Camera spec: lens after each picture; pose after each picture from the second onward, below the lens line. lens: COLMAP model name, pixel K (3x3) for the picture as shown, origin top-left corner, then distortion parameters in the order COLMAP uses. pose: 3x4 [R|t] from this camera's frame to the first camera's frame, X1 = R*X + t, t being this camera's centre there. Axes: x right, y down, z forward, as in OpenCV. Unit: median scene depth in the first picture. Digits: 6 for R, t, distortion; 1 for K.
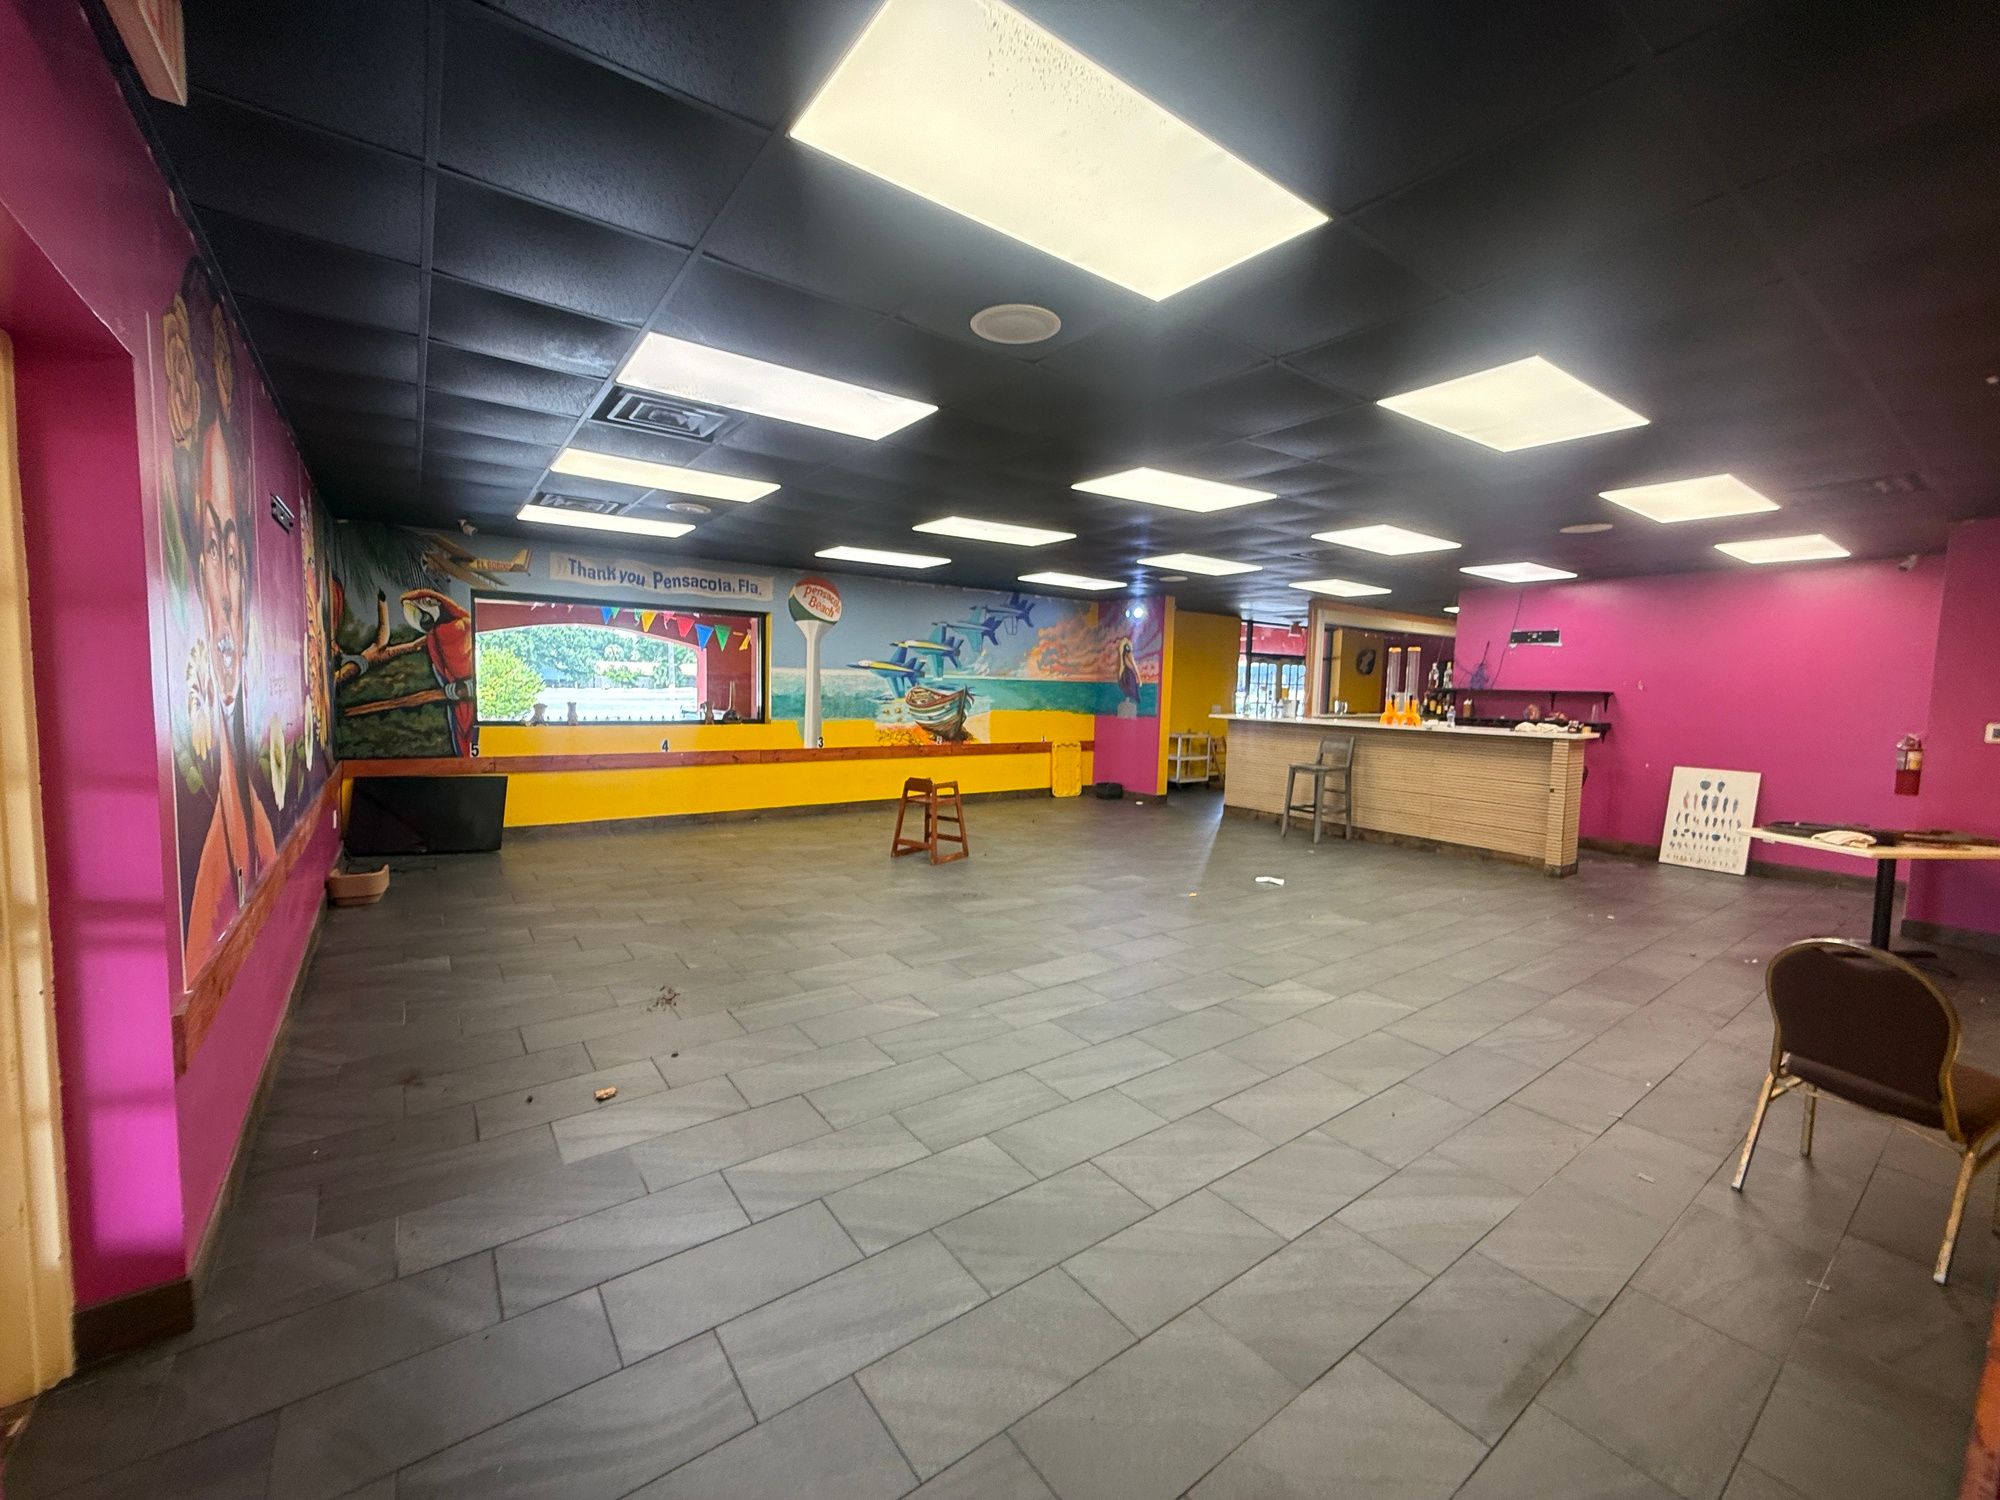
lens RADIAL K [[804.9, 0, 988.3], [0, 804.9, 744.6], [0, 0, 1]] dist [-0.001309, 0.000786]
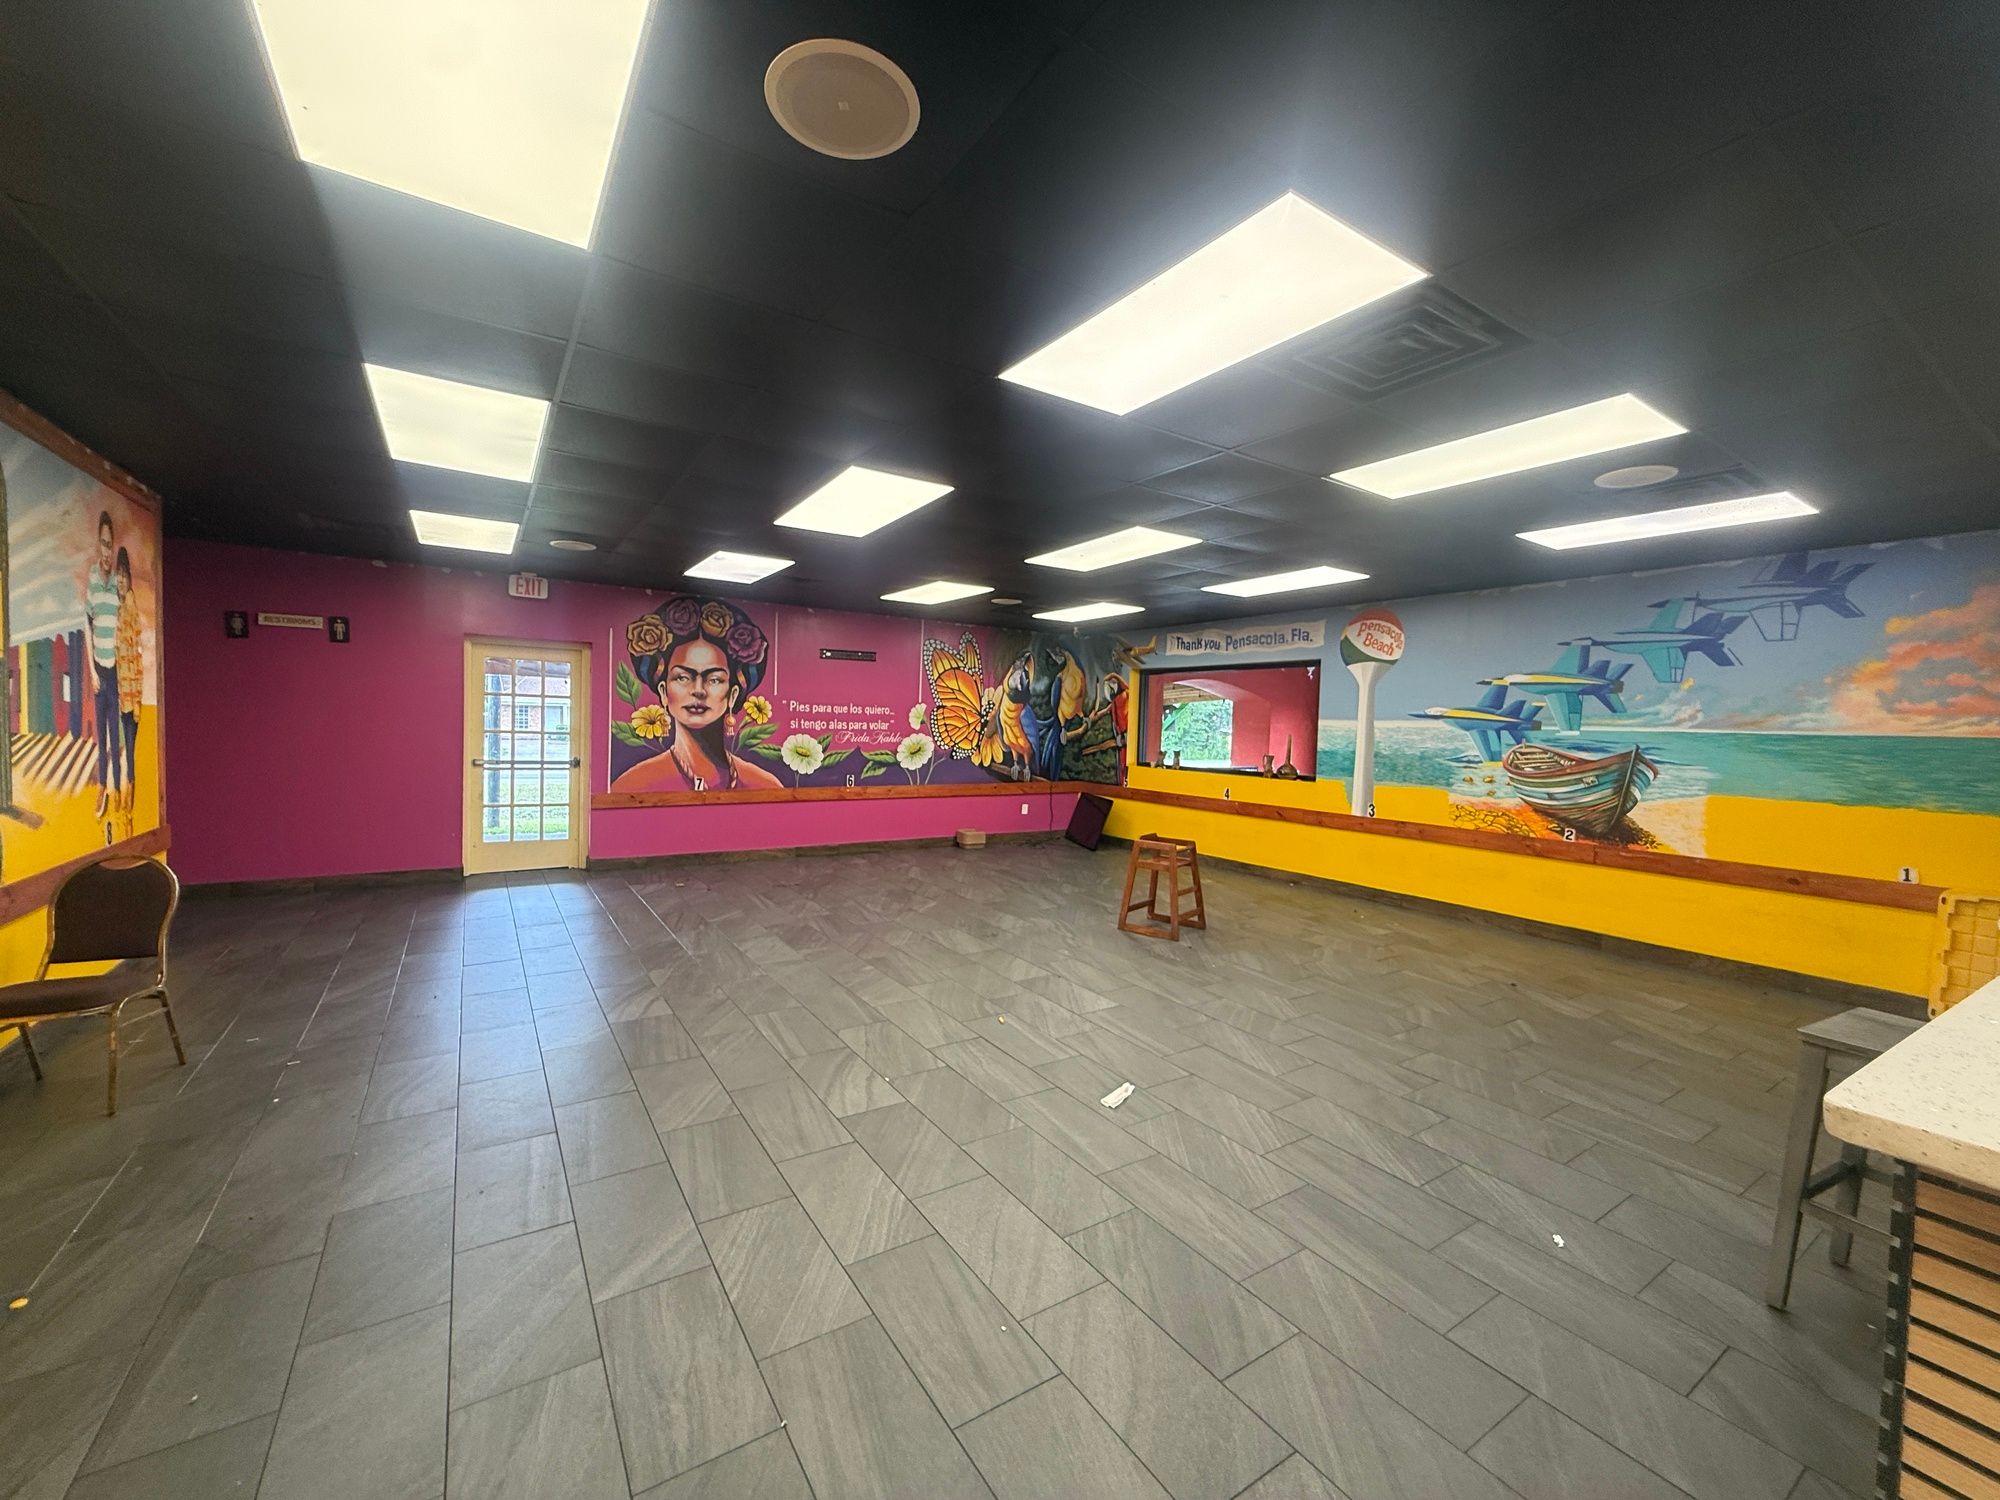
lens RADIAL K [[804.9, 0, 1003.8], [0, 804.9, 751.8], [0, 0, 1]] dist [-0.001309, 0.000786]
pose [[-0.047414, 0.008927, -0.998835, 0.582529], [-0.105031, 0.994372, 0.013873, -0.031982], [0.993338, 0.105567, -0.046209, 0.625131]]
